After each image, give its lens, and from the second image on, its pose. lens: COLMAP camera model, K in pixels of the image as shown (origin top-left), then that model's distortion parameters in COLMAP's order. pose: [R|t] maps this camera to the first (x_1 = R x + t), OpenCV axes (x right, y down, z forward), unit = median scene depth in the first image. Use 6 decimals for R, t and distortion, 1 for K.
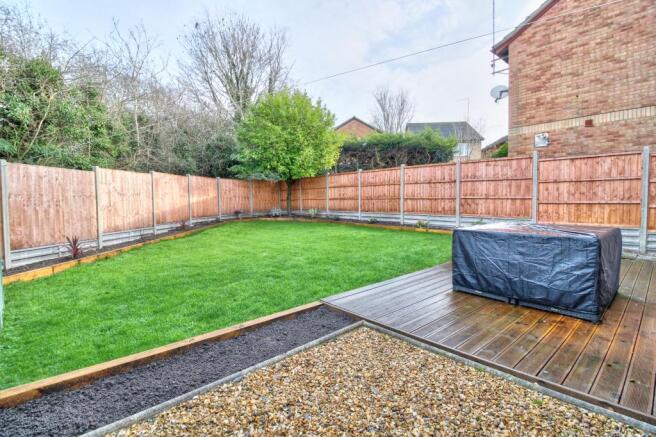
lens RADIAL K [[303.8, 0, 330.1], [0, 303.8, 212.1], [0, 0, 1]] dist [0.000519, -0.000014]
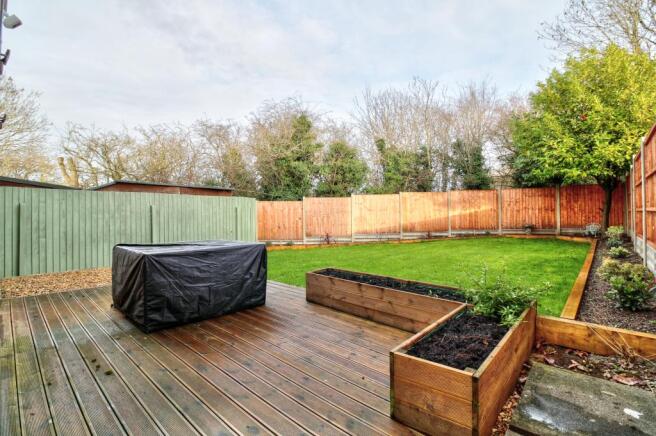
lens RADIAL K [[303.8, 0, 330.1], [0, 303.8, 211.6], [0, 0, 1]] dist [0.000519, -0.000014]
pose [[0.104801, -0.005251, -0.994479, 0.659549], [-0.029870, 0.999518, -0.008426, -0.025340], [0.994045, 0.030589, 0.104594, 0.501897]]
